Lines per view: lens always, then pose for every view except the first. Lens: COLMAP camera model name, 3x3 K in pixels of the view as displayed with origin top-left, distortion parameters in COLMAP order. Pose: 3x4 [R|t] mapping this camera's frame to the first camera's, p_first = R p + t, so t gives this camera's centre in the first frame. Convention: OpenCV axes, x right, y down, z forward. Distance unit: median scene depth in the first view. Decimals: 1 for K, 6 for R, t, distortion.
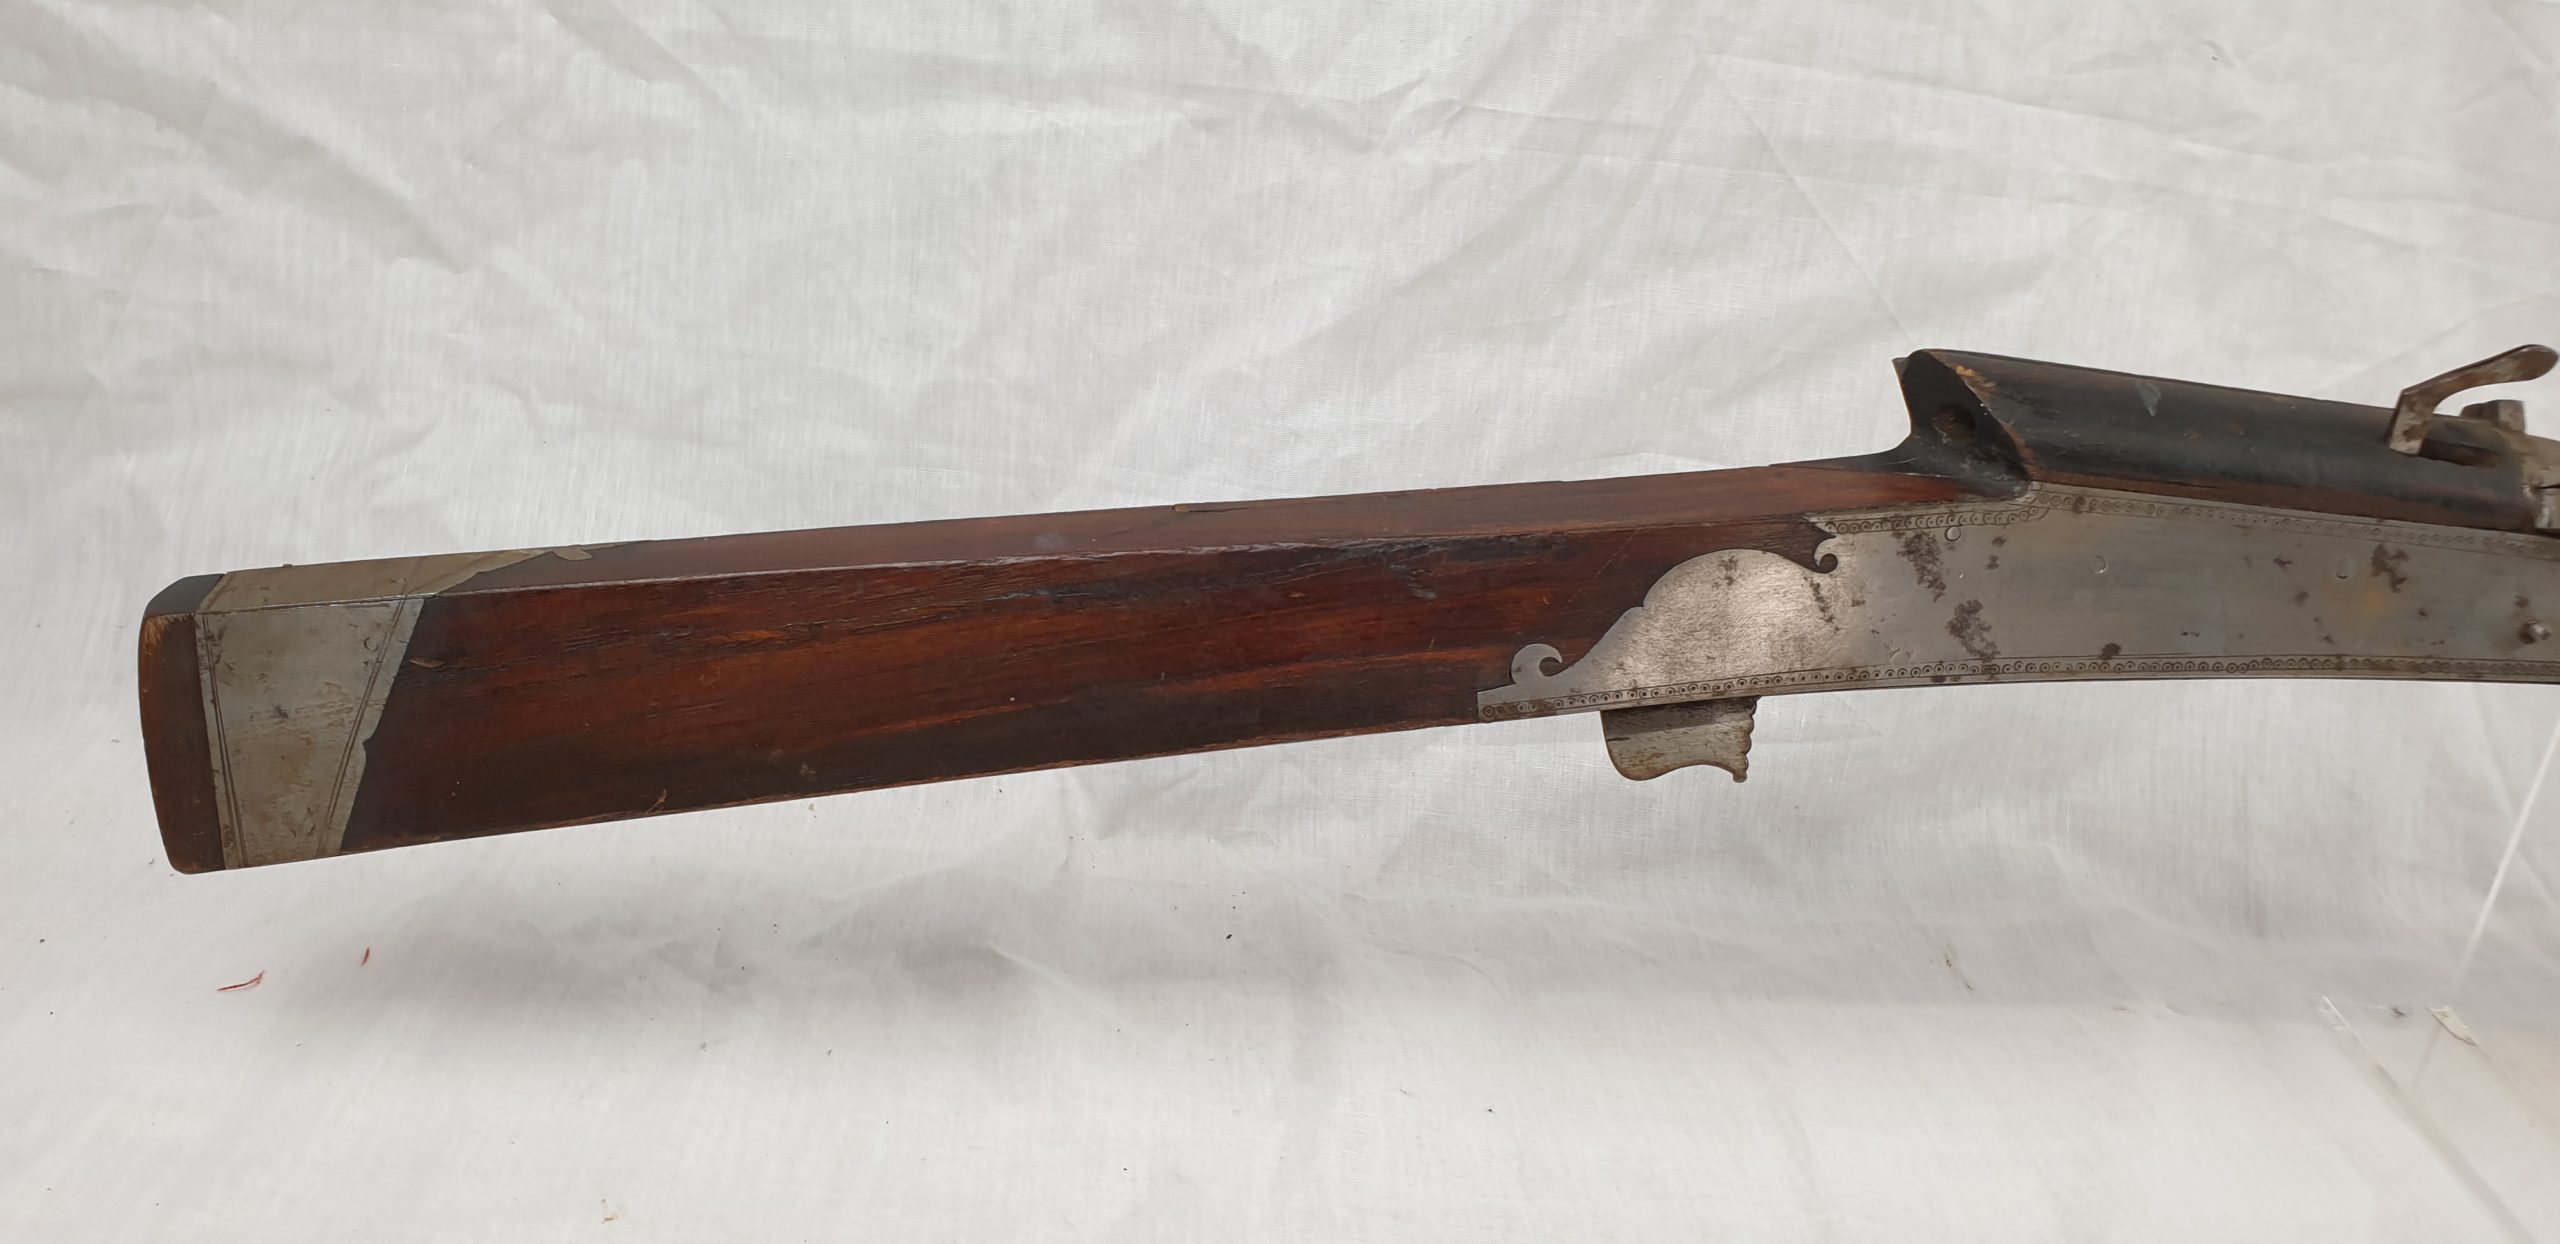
lens RADIAL K [[1918.8, 0, 1298.2], [0, 1918.8, 607.6], [0, 0, 1]] dist [0.031429, -0.043796]
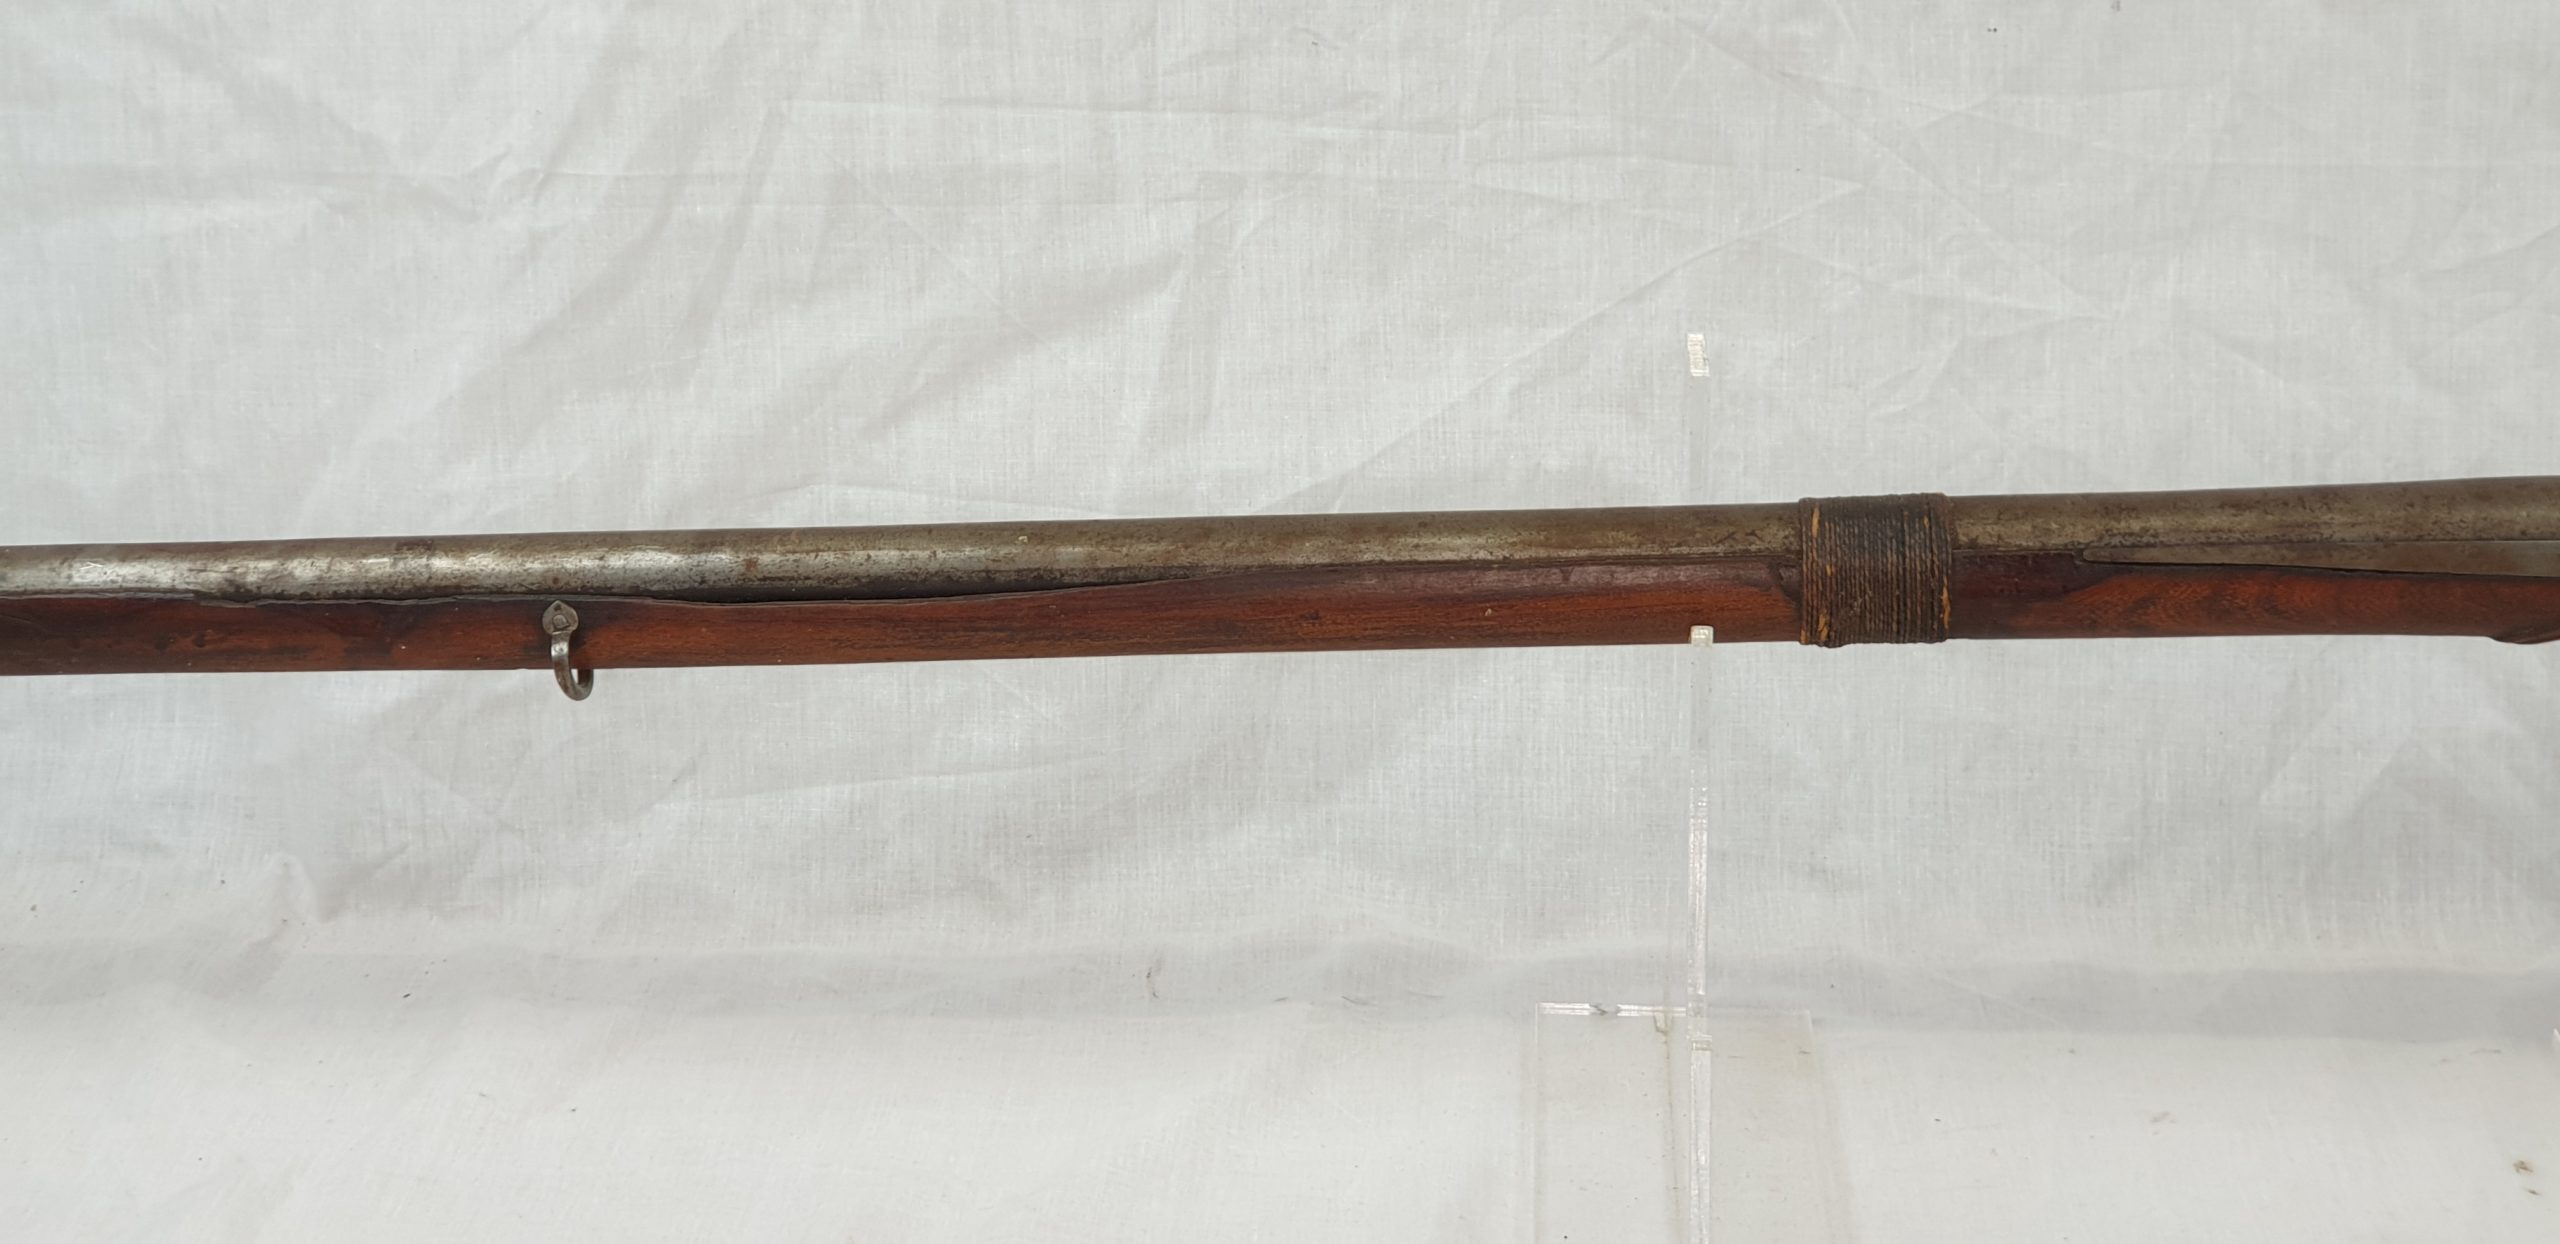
lens RADIAL K [[3736.2, 0, 1353.3], [0, 3736.2, 609.4], [0, 0, 1]] dist [0.054433, 0.000000]
pose [[0.989190, -0.086089, -0.118713, 0.708906], [0.077991, 0.994404, -0.071258, 0.148624], [0.124183, 0.061229, 0.990368, -0.914914]]
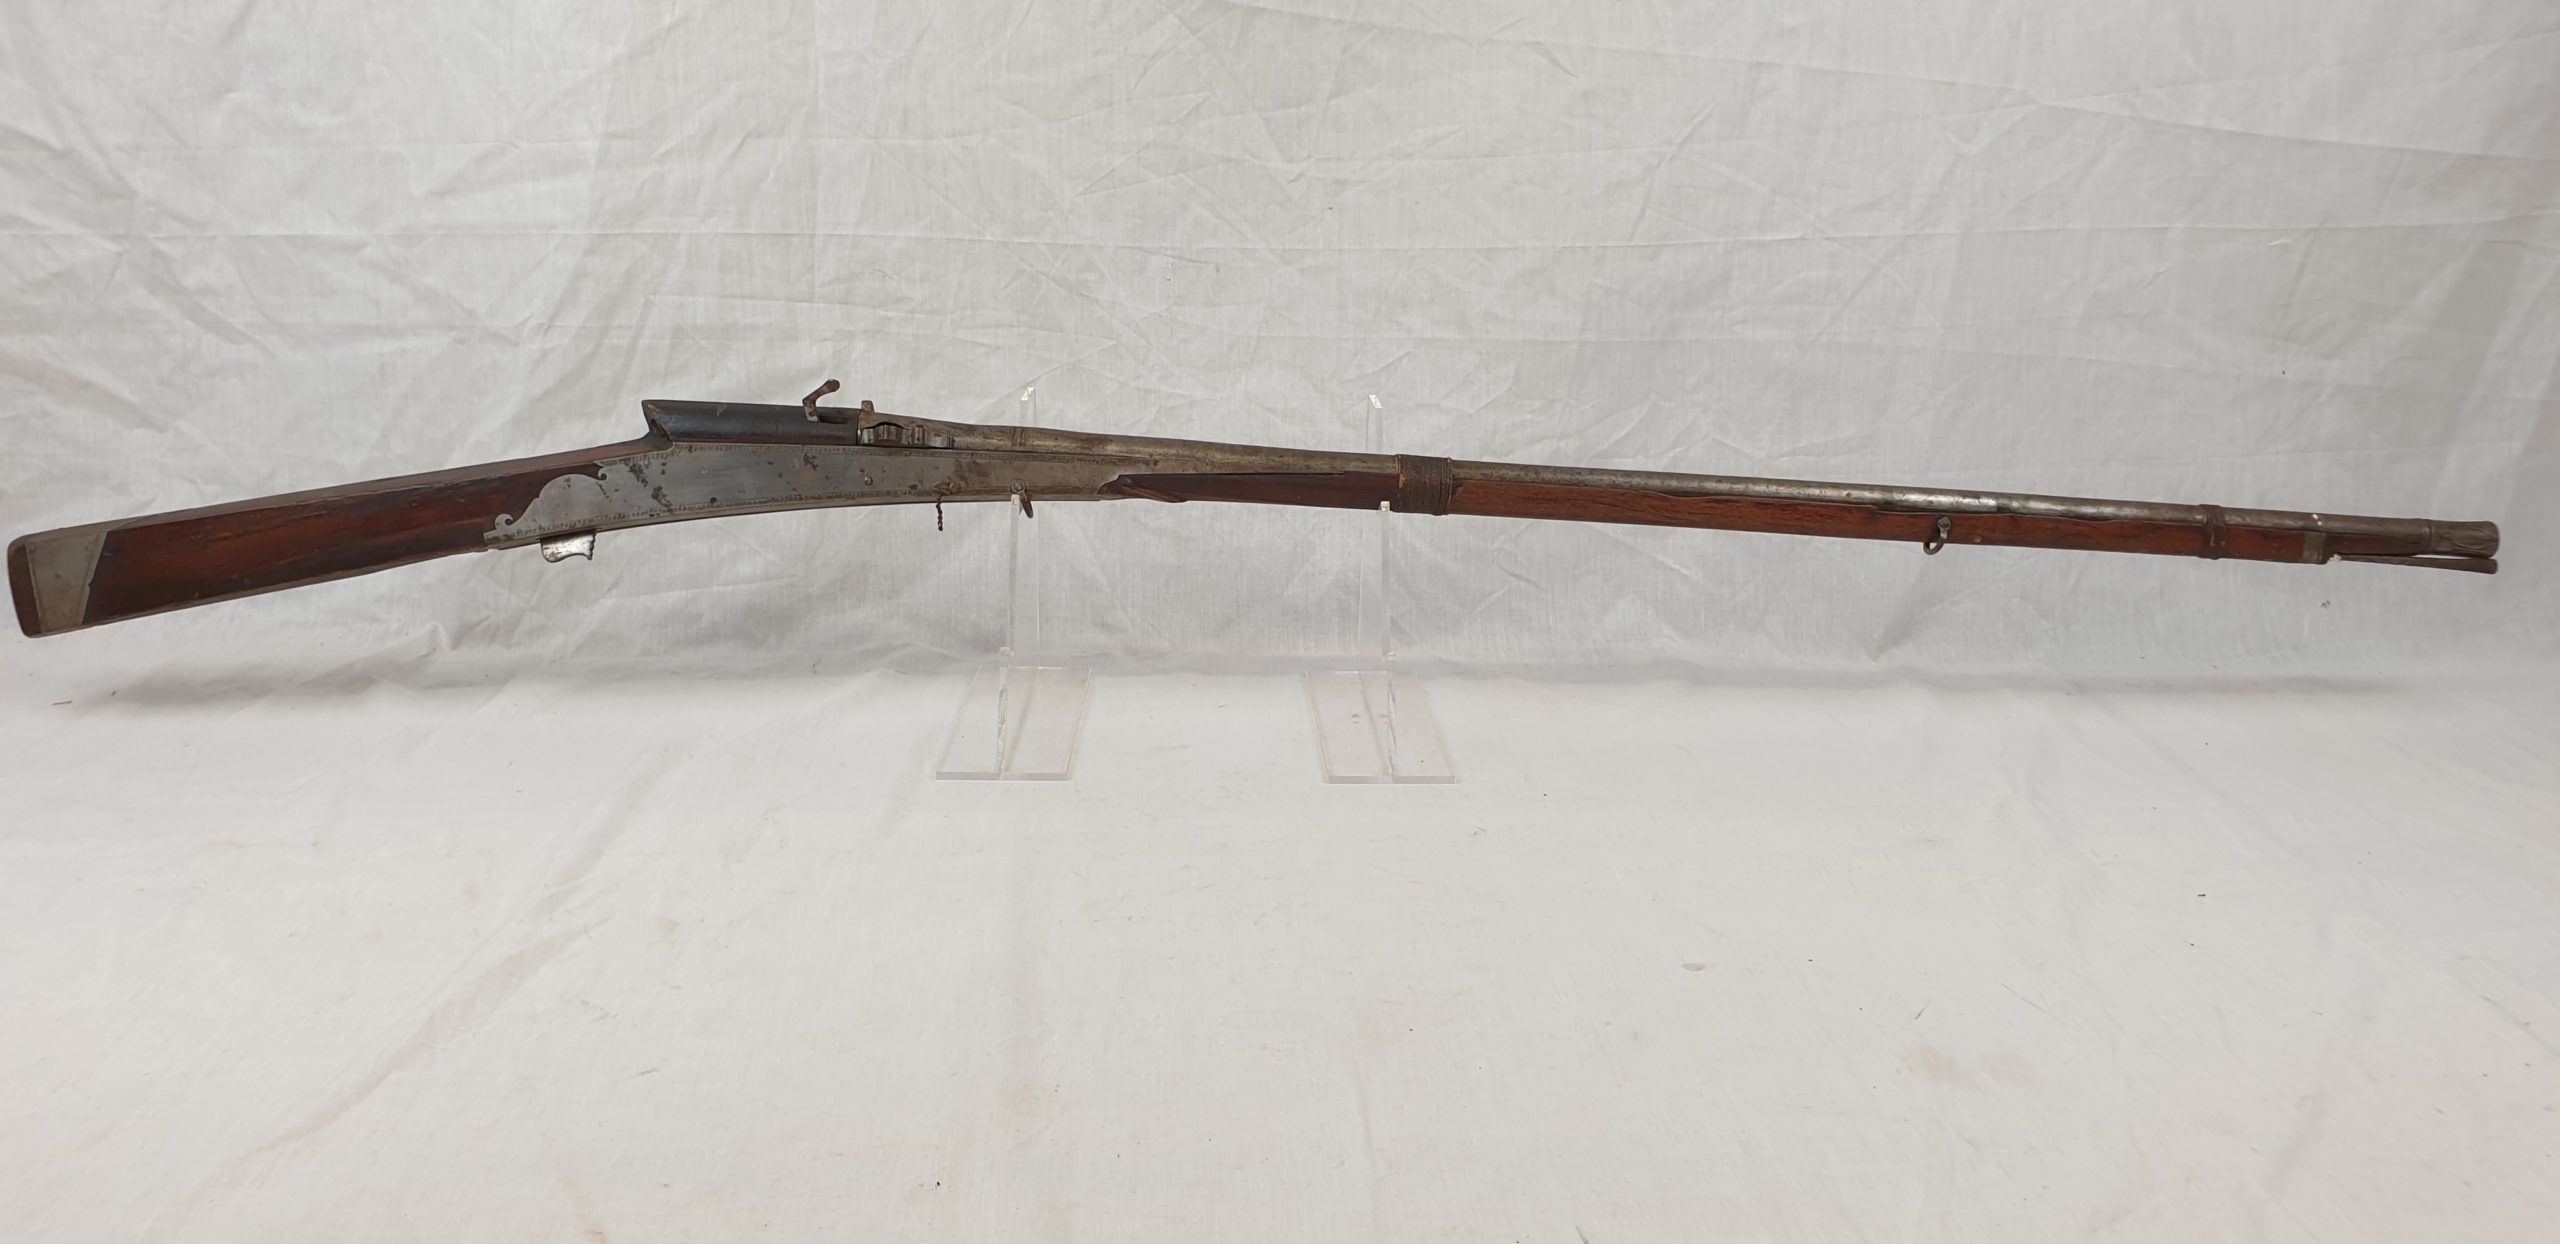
lens RADIAL K [[1918.8, 0, 1314.5], [0, 1918.8, 633.0], [0, 0, 1]] dist [0.031429, -0.043796]
pose [[0.995893, -0.090535, -0.000251, 0.981627], [0.090262, 0.993101, -0.074855, 0.387269], [0.007026, 0.074525, 0.997194, -1.364175]]
